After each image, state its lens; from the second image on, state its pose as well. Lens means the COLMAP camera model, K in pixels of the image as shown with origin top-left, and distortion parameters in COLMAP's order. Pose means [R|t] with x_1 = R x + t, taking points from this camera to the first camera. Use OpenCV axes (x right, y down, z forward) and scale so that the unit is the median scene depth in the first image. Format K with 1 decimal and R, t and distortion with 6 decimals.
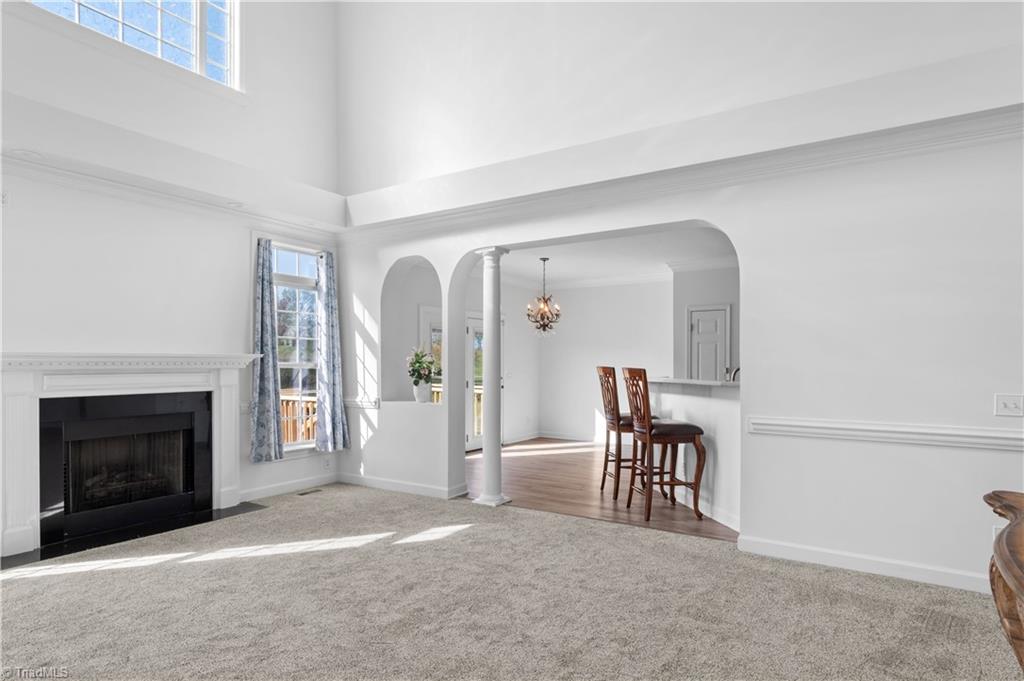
lens RADIAL K [[550.9, 0, 539.9], [0, 550.9, 365.1], [0, 0, 1]] dist [-0.000365, -0.000209]
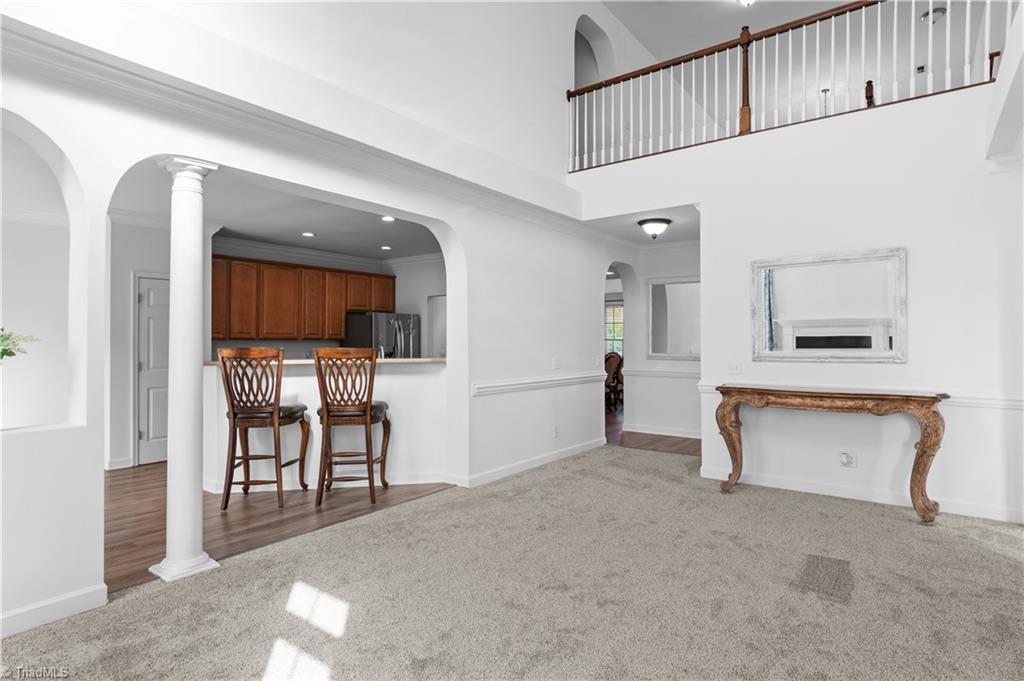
lens RADIAL K [[540.9, 0, 530.4], [0, 540.9, 342.1], [0, 0, 1]] dist [-0.002600, -0.000751]
pose [[0.068759, -0.001268, 0.997633, -0.721858], [0.003047, 0.999995, 0.001061, -0.007067], [-0.997629, 0.002967, 0.068762, 0.619337]]
